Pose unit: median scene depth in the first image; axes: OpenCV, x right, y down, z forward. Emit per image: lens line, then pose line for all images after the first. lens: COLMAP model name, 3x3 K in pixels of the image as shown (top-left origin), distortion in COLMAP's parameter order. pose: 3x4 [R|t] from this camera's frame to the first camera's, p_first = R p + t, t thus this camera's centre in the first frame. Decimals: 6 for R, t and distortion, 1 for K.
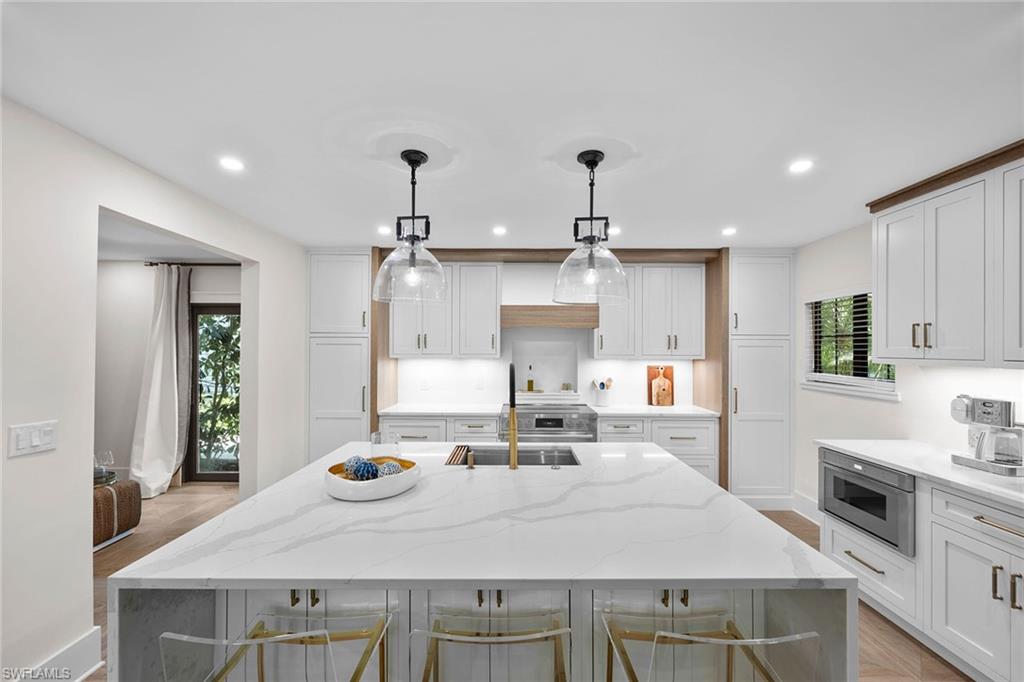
lens RADIAL K [[414.3, 0, 515.5], [0, 414.3, 346.8], [0, 0, 1]] dist [-0.001649, -0.000035]
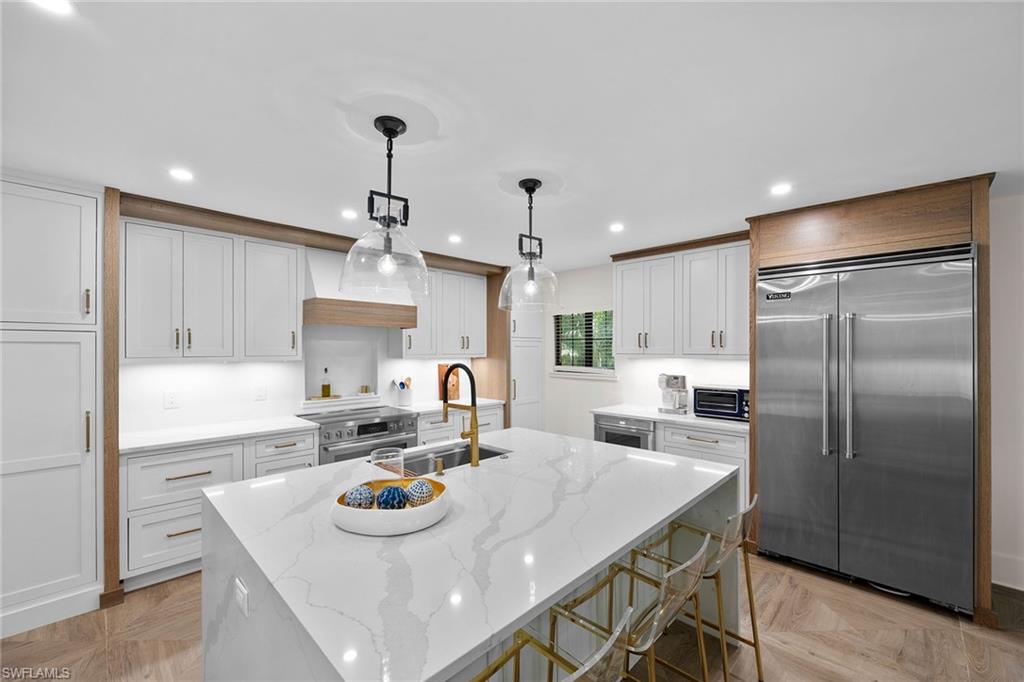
lens RADIAL K [[414.3, 0, 519.7], [0, 414.3, 348.4], [0, 0, 1]] dist [-0.001649, -0.000035]
pose [[0.694602, -0.002735, 0.719389, -0.417568], [-0.001372, 0.999986, 0.005126, -0.001511], [-0.719393, -0.004548, 0.694589, 0.129737]]
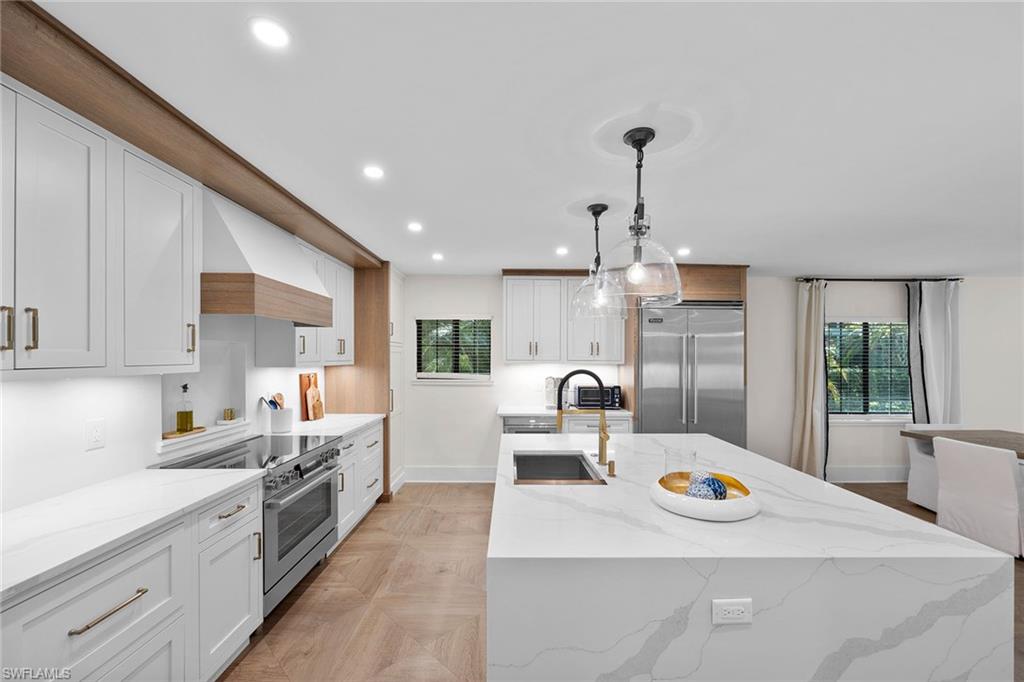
lens RADIAL K [[414.3, 0, 515.8], [0, 414.3, 346.7], [0, 0, 1]] dist [-0.001649, -0.000035]
pose [[-0.003922, 0.019794, 0.999796, -0.684779], [-0.010541, 0.999748, -0.019835, 0.003547], [-0.999937, -0.010617, -0.003712, 0.770314]]
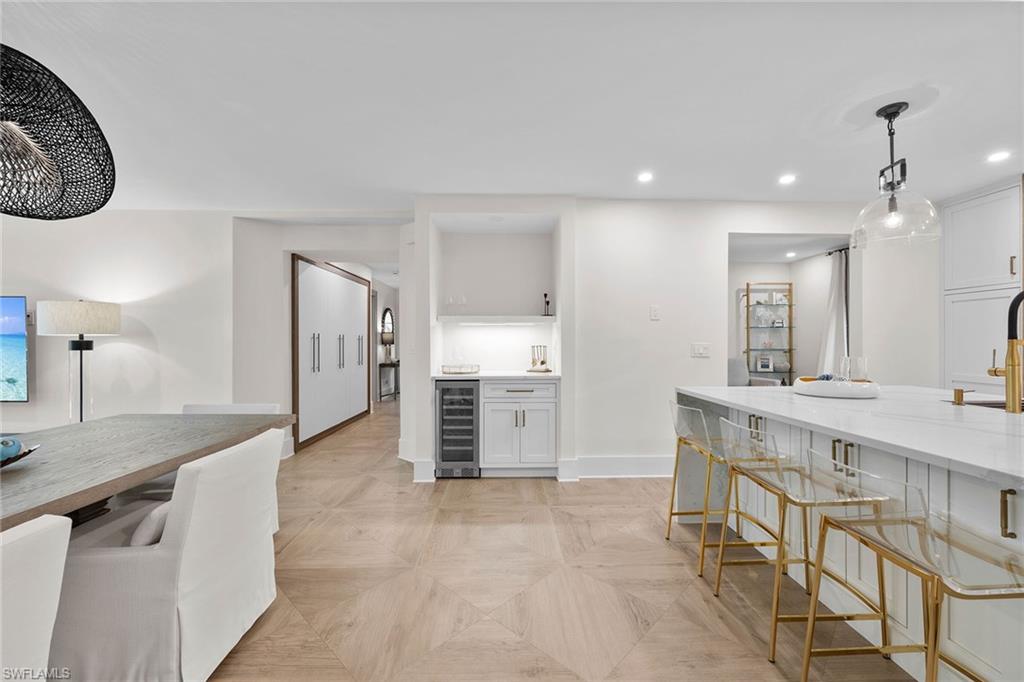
lens RADIAL K [[414.3, 0, 513.8], [0, 414.3, 341.9], [0, 0, 1]] dist [-0.001649, -0.000035]
pose [[0.022665, -0.003825, -0.999736, 0.503838], [0.010364, 0.999940, -0.003591, 0.089608], [0.999689, -0.010280, 0.022703, -0.015569]]
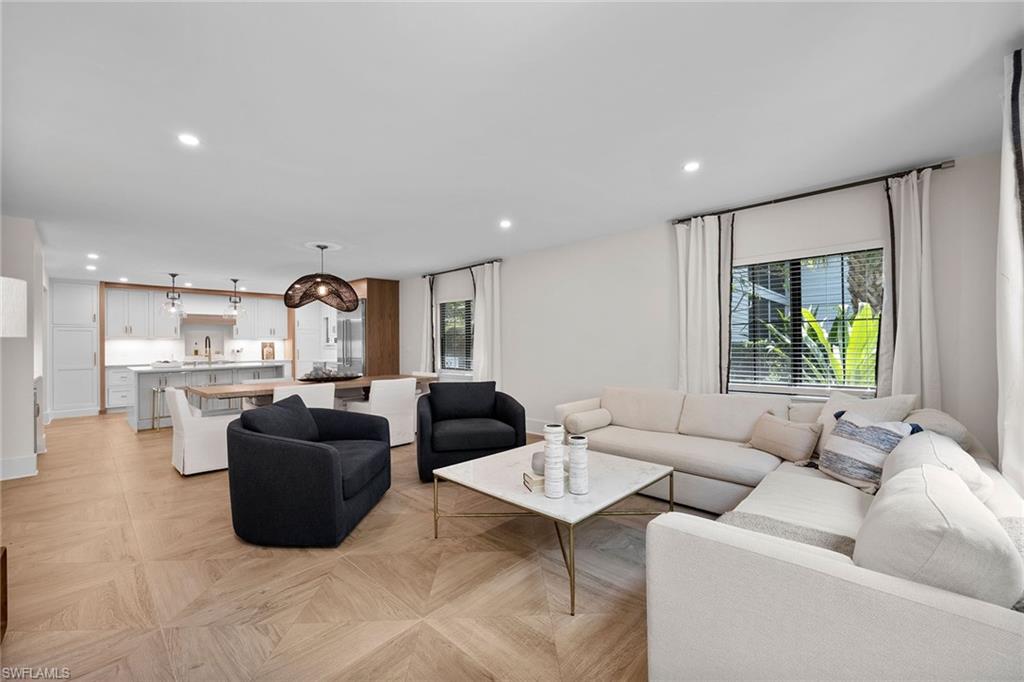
lens RADIAL K [[414.3, 0, 510.5], [0, 414.3, 343.0], [0, 0, 1]] dist [-0.001649, -0.000035]
pose [[0.699448, -0.008436, 0.714634, -0.448333], [0.003946, 0.999961, 0.007942, 0.050172], [-0.714673, -0.002735, 0.699454, -2.020579]]
